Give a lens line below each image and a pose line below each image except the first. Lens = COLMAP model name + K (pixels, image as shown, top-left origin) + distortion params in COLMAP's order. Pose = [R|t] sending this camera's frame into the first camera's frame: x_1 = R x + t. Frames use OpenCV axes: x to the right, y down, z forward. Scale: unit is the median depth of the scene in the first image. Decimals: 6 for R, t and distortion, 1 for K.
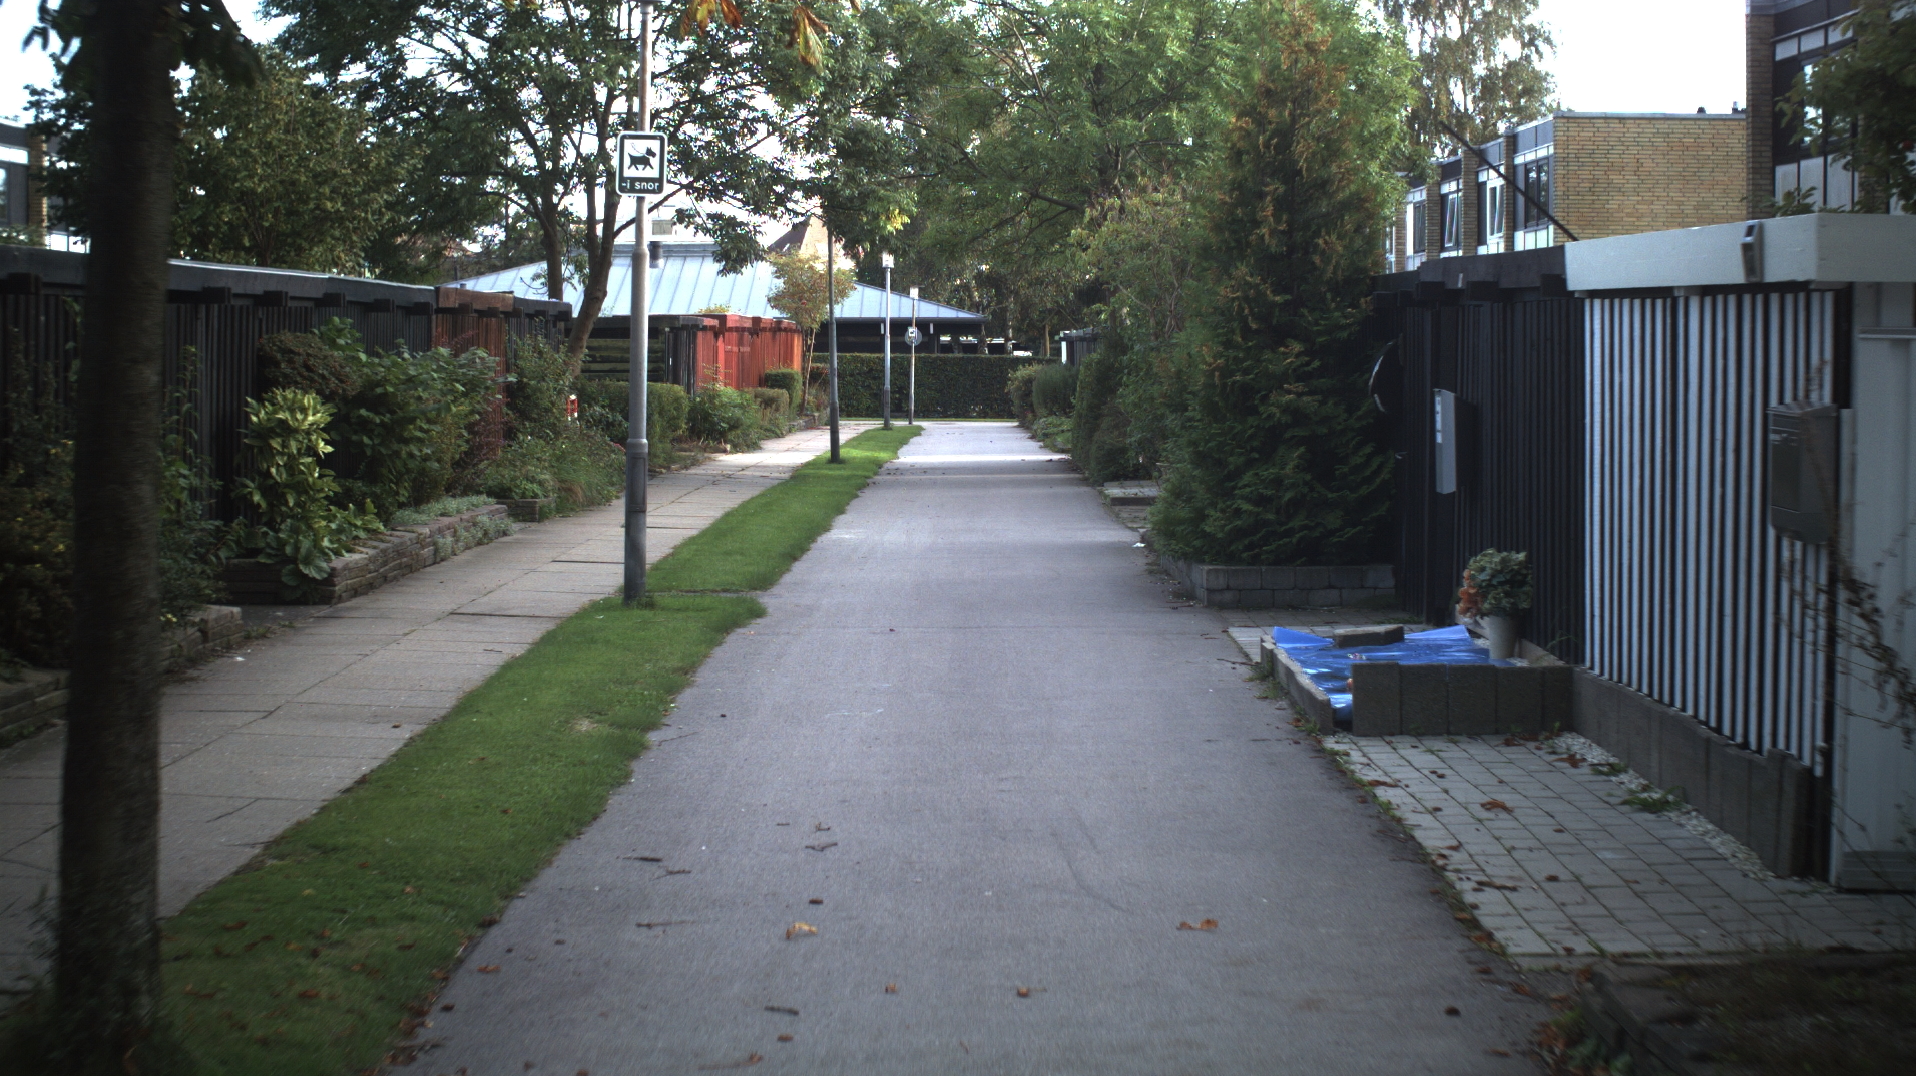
lens RADIAL K [[3705.7, 0, 958.0], [0, 3705.7, 538.0], [0, 0, 1]] dist [-0.295299, 0.377821]
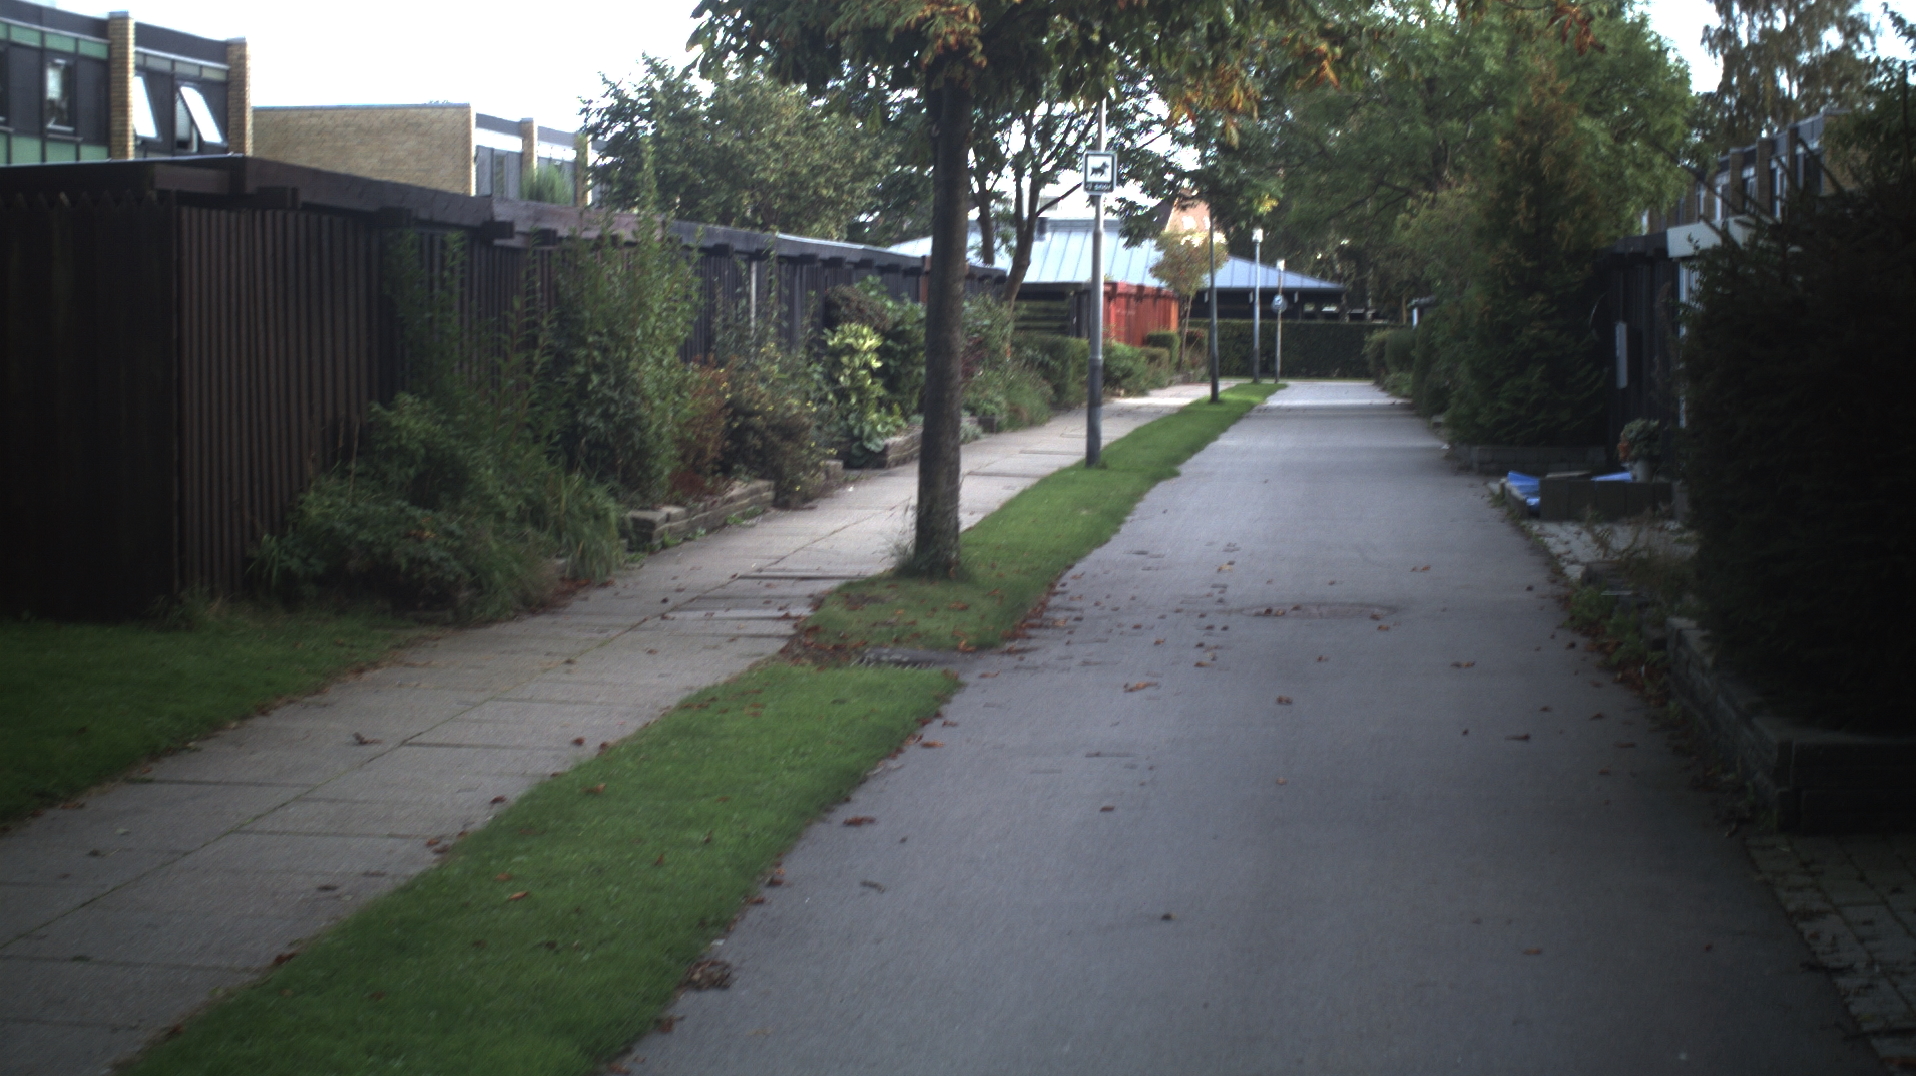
lens RADIAL K [[3705.7, 0, 958.0], [0, 3705.7, 538.0], [0, 0, 1]] dist [-0.295299, 0.377821]
pose [[0.995143, 0.006316, -0.098241, 0.002724], [-0.005602, 0.999956, 0.007548, 0.017793], [0.098284, -0.006961, 0.995134, -0.247467]]
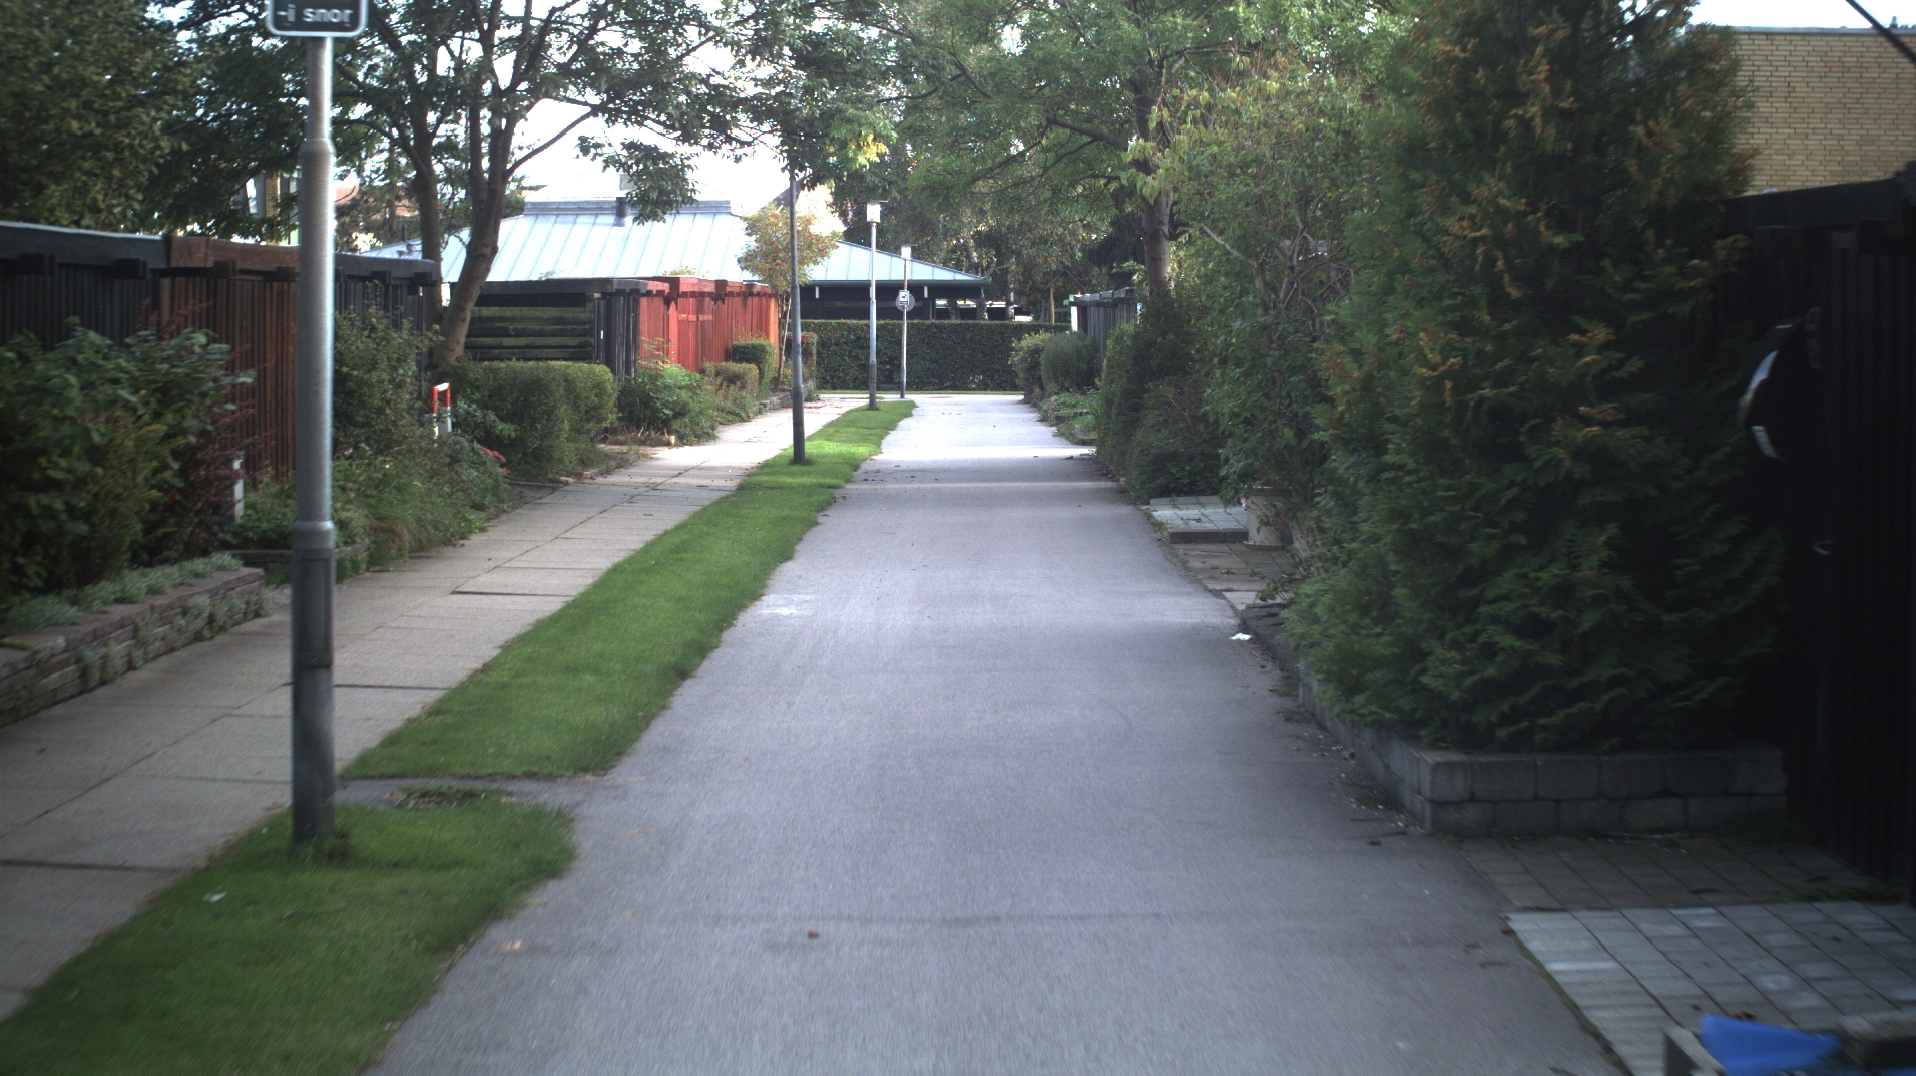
lens RADIAL K [[3705.7, 0, 958.0], [0, 3705.7, 538.0], [0, 0, 1]] dist [-0.295299, 0.377821]
pose [[0.999994, -0.003386, 0.000389, 0.000449], [0.003382, 0.999943, 0.010078, -0.014654], [-0.000423, -0.010076, 0.999949, 0.250147]]
